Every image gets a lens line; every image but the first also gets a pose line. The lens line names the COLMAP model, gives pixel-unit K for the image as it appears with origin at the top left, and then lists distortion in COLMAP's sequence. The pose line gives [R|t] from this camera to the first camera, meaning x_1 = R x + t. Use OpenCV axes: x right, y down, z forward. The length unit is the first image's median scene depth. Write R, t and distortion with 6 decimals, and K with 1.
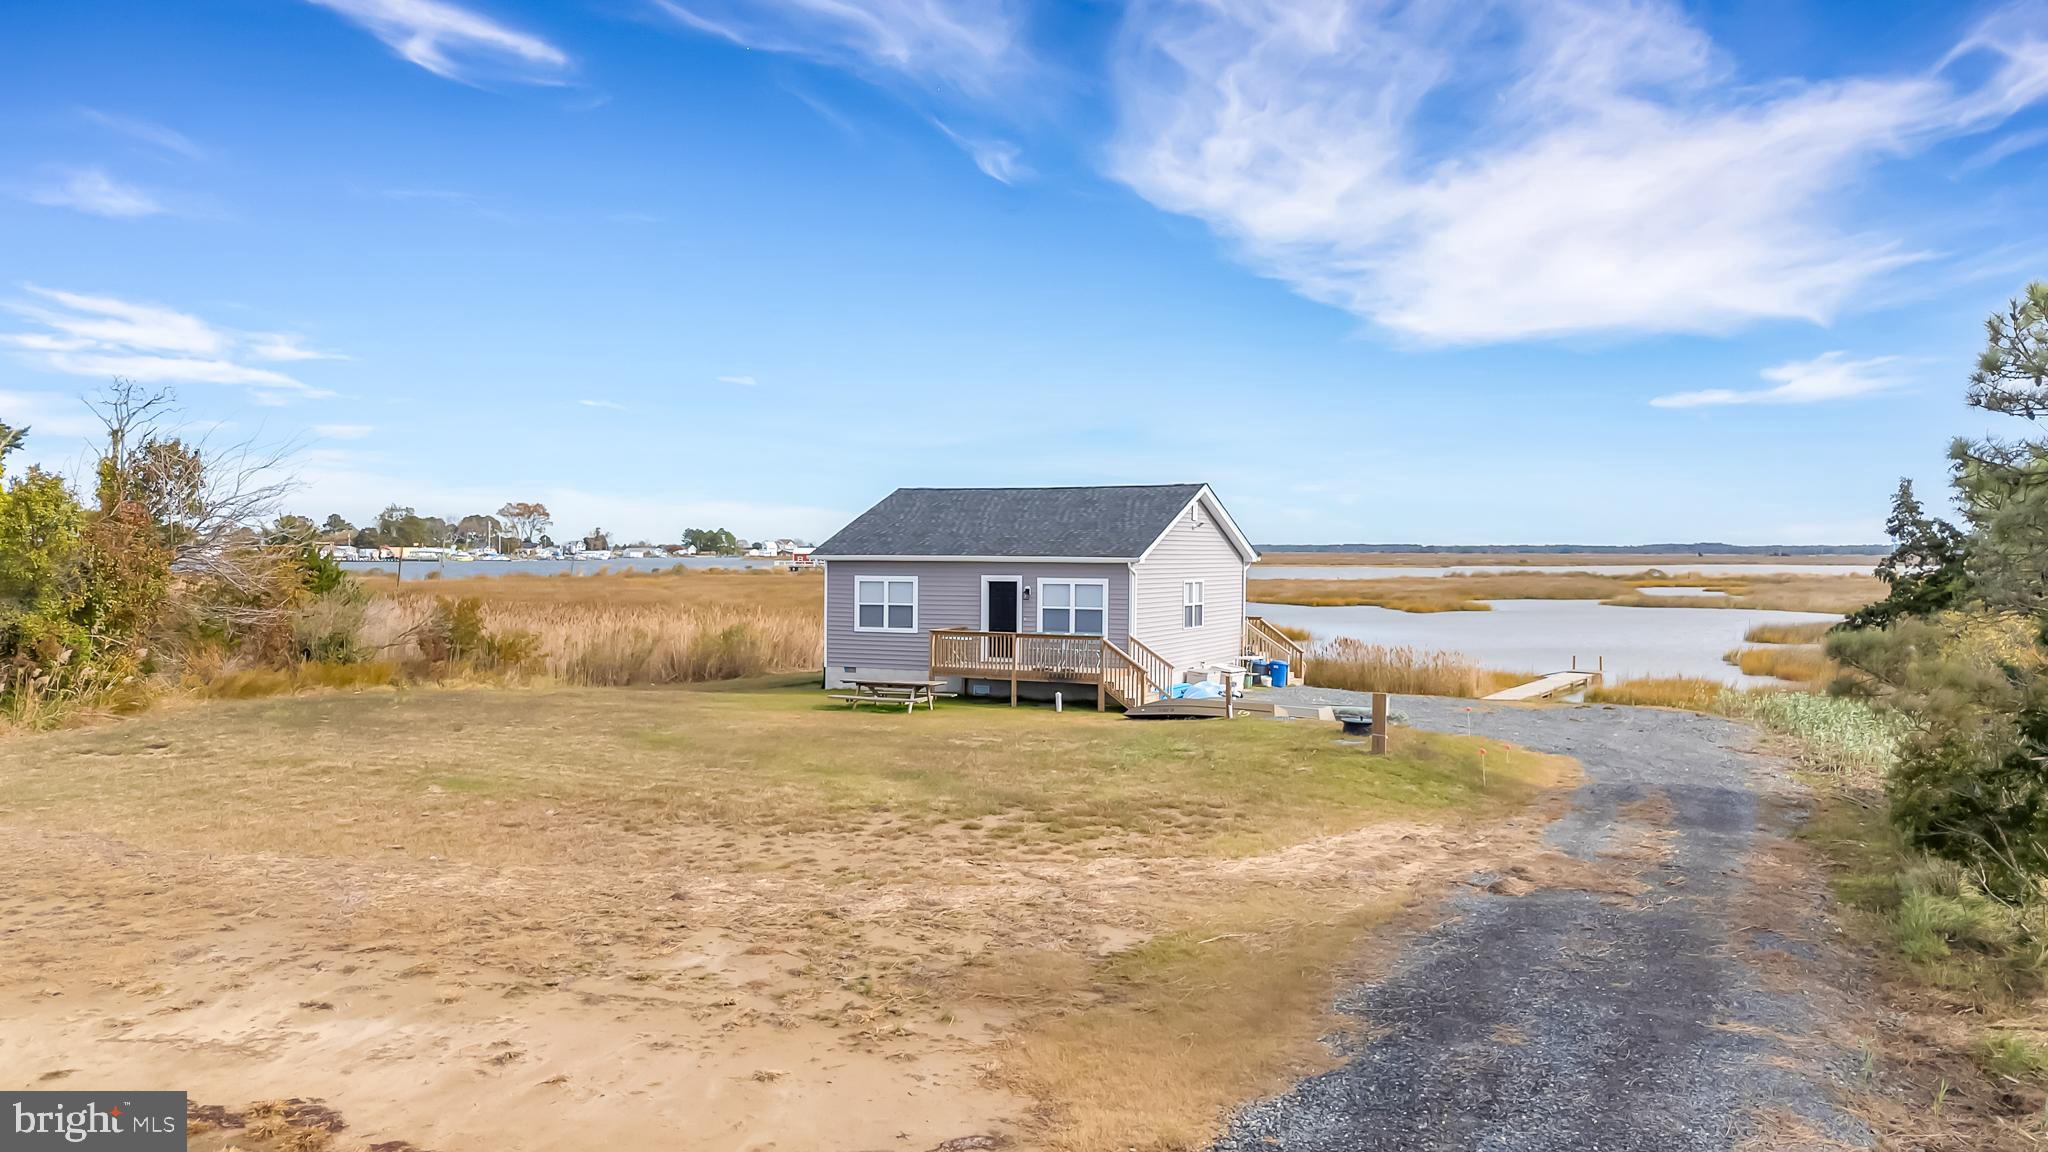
lens RADIAL K [[1522.9, 0, 1024.0], [0, 1522.9, 576.0], [0, 0, 1]] dist [0.099637, -0.133084]
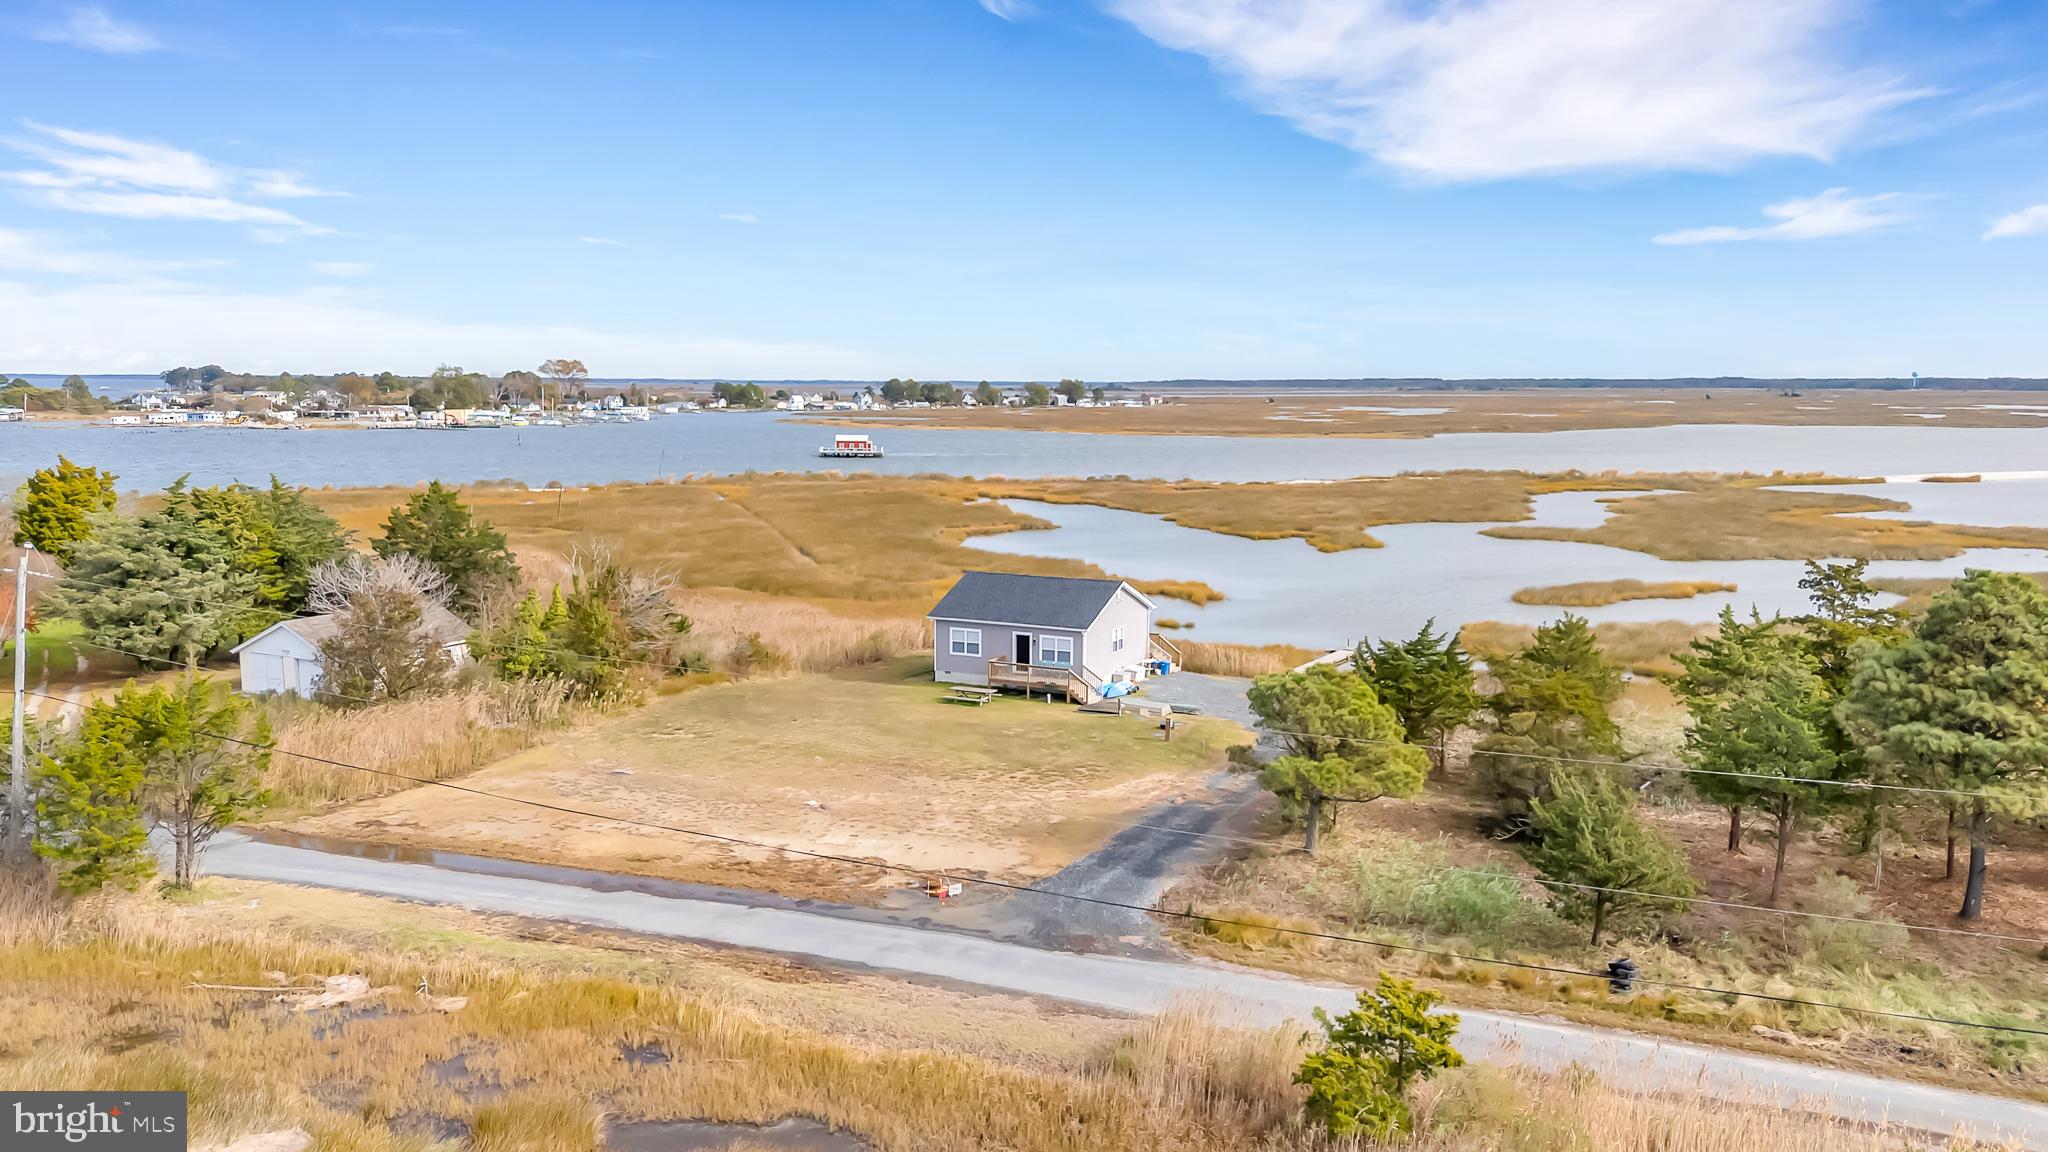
lens RADIAL K [[1530.5, 0, 1024.0], [0, 1530.5, 576.0], [0, 0, 1]] dist [0.114634, -0.139911]
pose [[0.999934, 0.000700, -0.011429, 0.010843], [0.000564, 0.993907, 0.110220, -0.292849], [0.011436, -0.110220, 0.993841, -1.016529]]
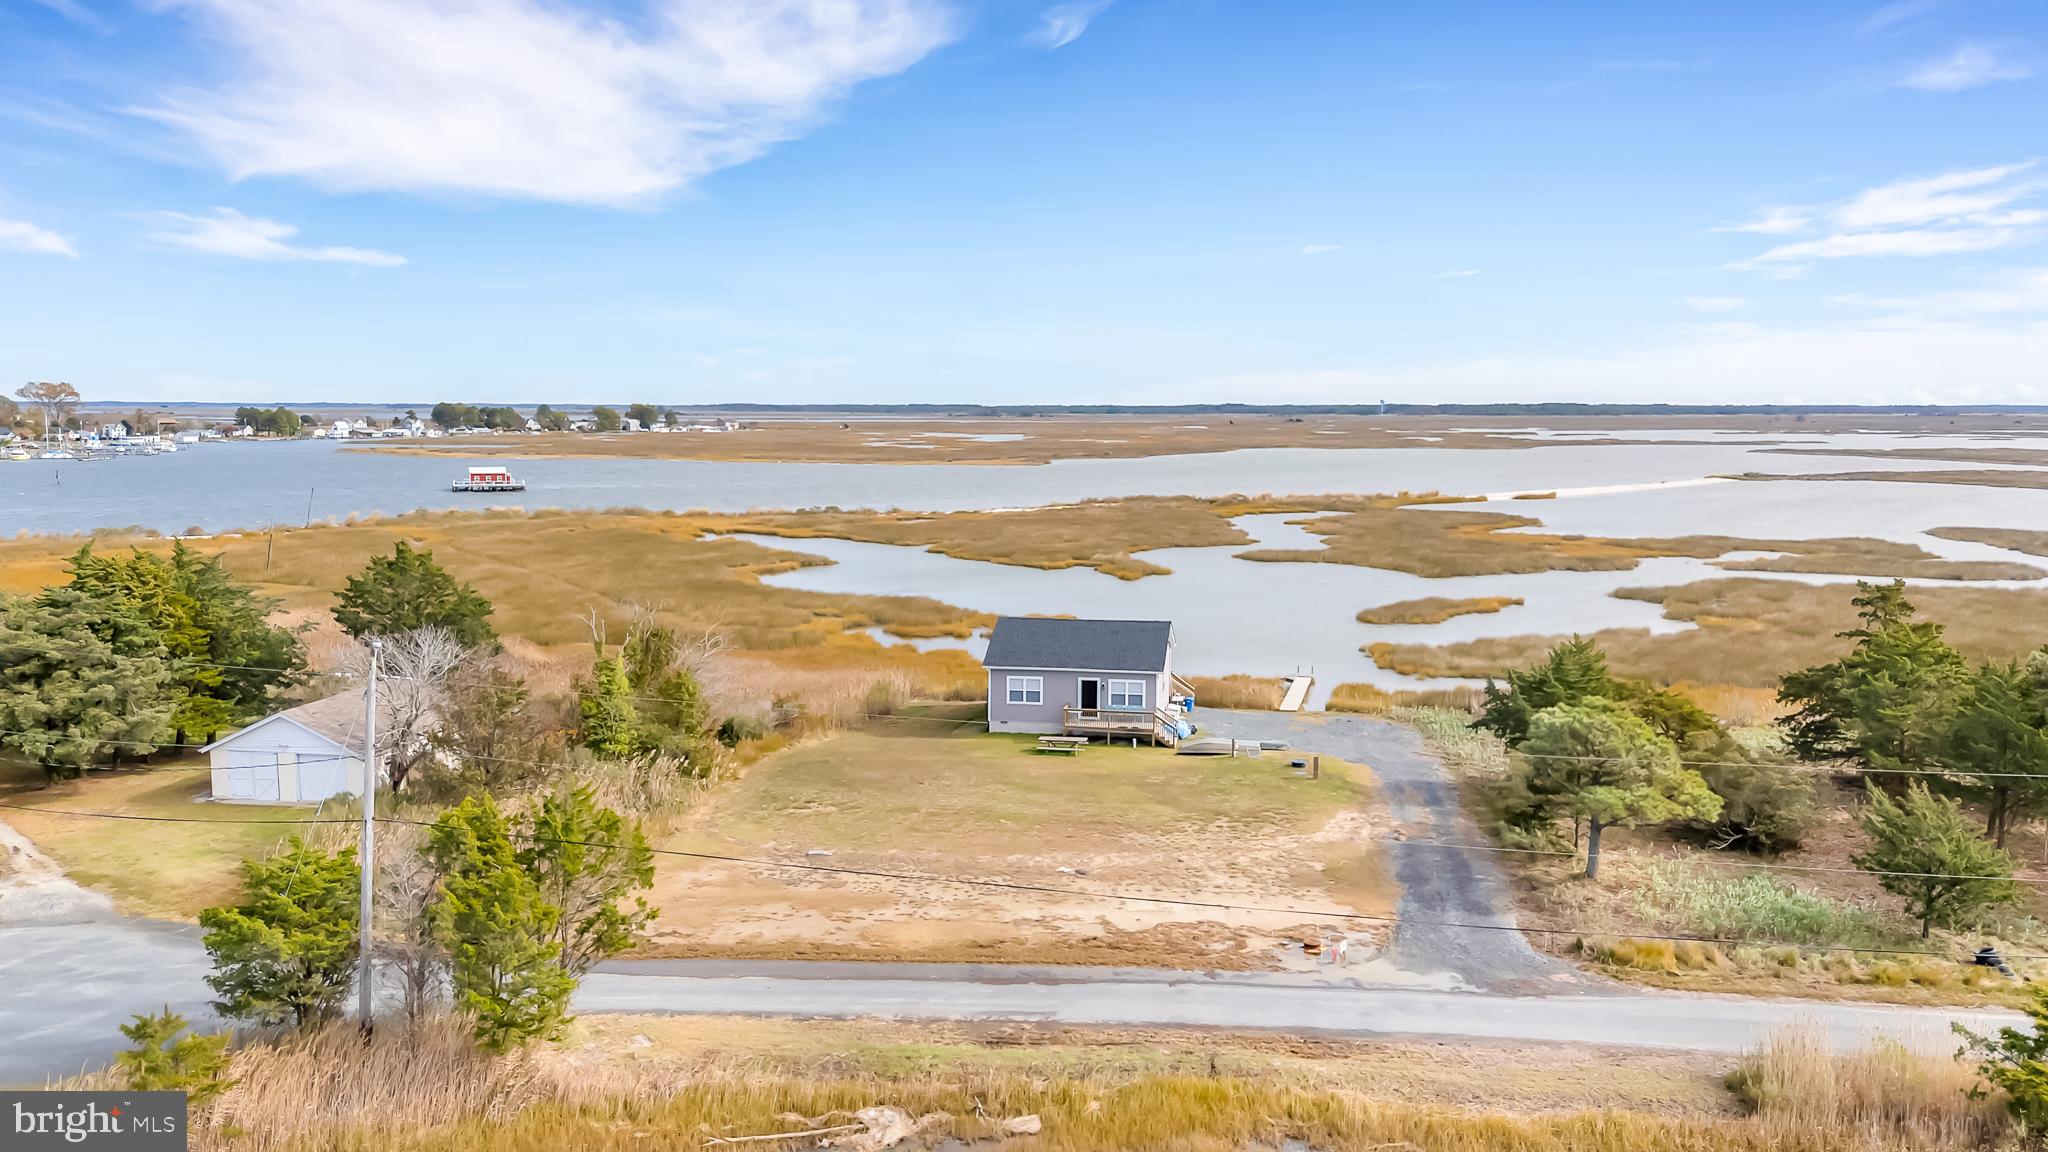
lens RADIAL K [[1530.5, 0, 1024.0], [0, 1530.5, 576.0], [0, 0, 1]] dist [0.114634, -0.139911]
pose [[0.959147, -0.033255, 0.280948, -0.646105], [0.006355, 0.995350, 0.096120, -0.321547], [-0.282838, -0.090407, 0.954898, -0.895834]]
